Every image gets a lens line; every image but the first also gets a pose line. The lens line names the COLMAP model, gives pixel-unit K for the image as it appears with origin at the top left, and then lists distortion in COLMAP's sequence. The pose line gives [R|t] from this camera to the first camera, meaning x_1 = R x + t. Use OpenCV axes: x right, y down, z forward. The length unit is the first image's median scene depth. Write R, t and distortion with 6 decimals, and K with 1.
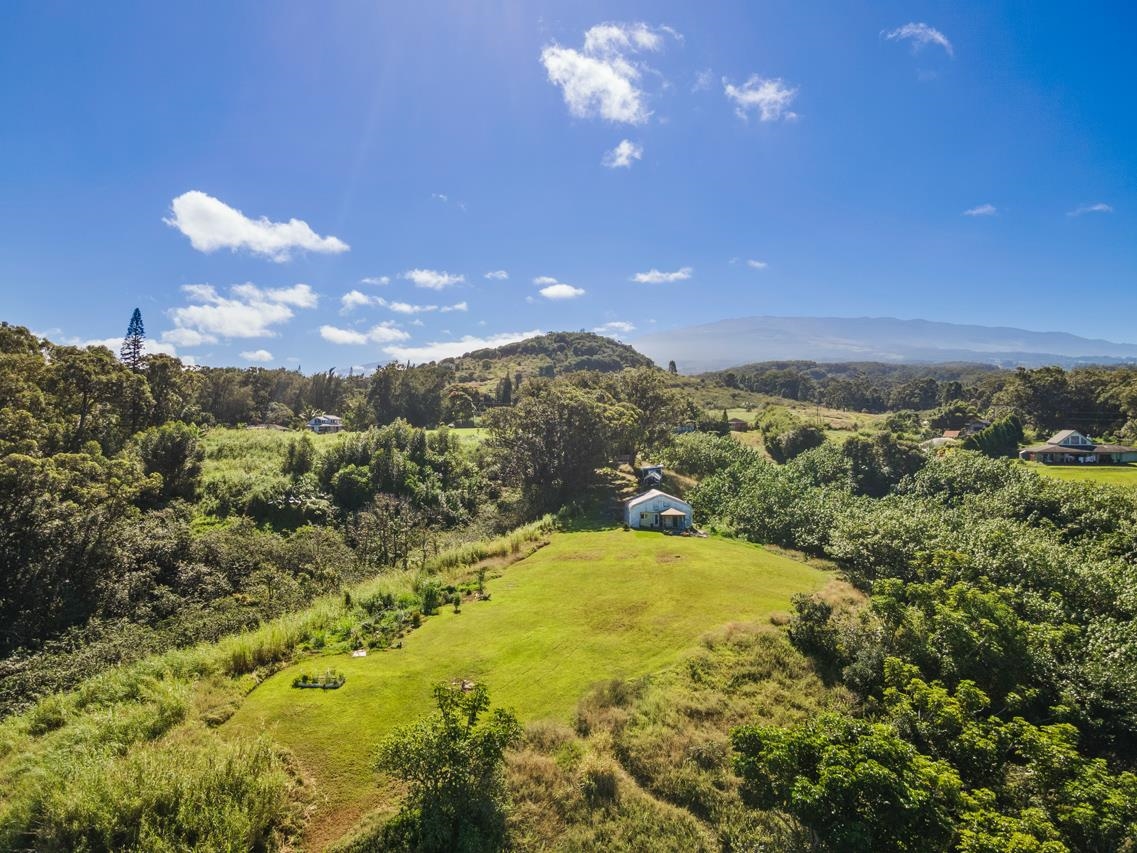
lens RADIAL K [[826.6, 0, 574.5], [0, 826.6, 427.9], [0, 0, 1]] dist [0.031142, -0.002047]
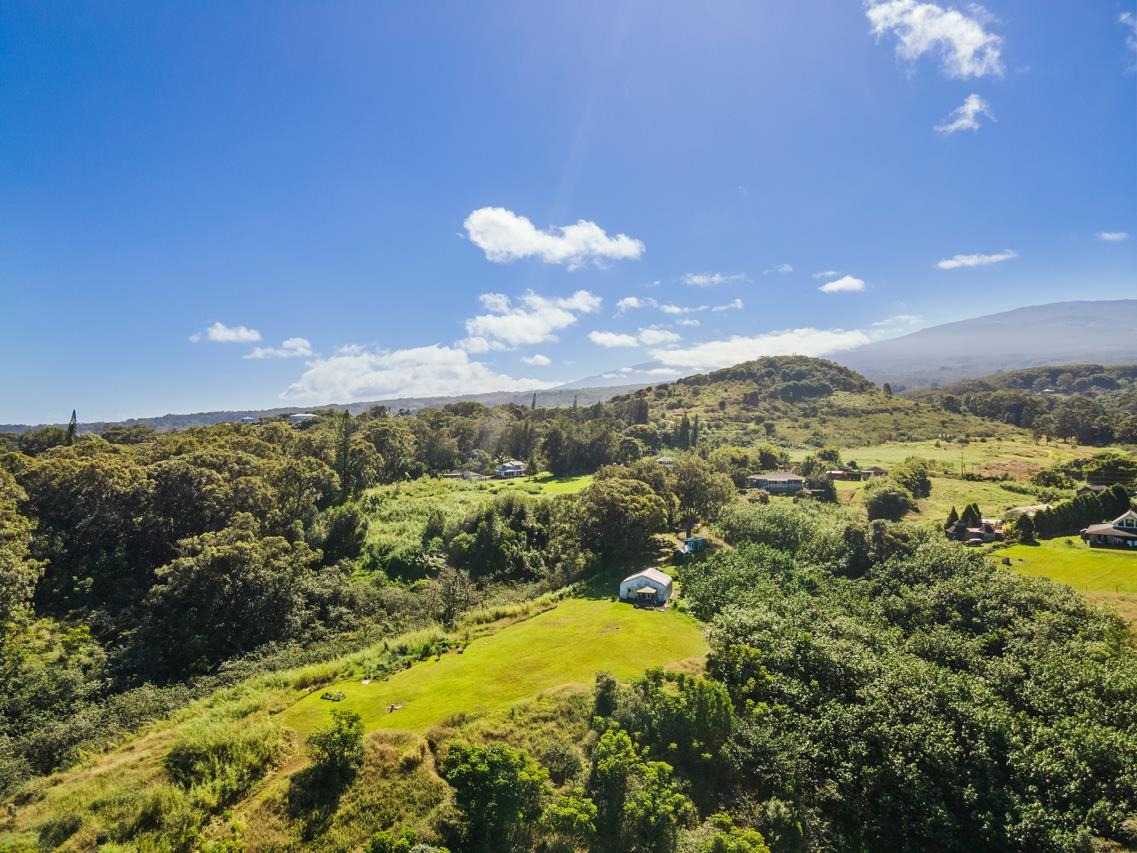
lens RADIAL K [[826.6, 0, 574.5], [0, 826.6, 427.9], [0, 0, 1]] dist [0.031142, -0.002047]
pose [[0.950184, 0.003045, -0.311675, 0.377682], [-0.002631, 0.999995, 0.001748, -0.148513], [0.311679, -0.000841, 0.950187, -0.302739]]
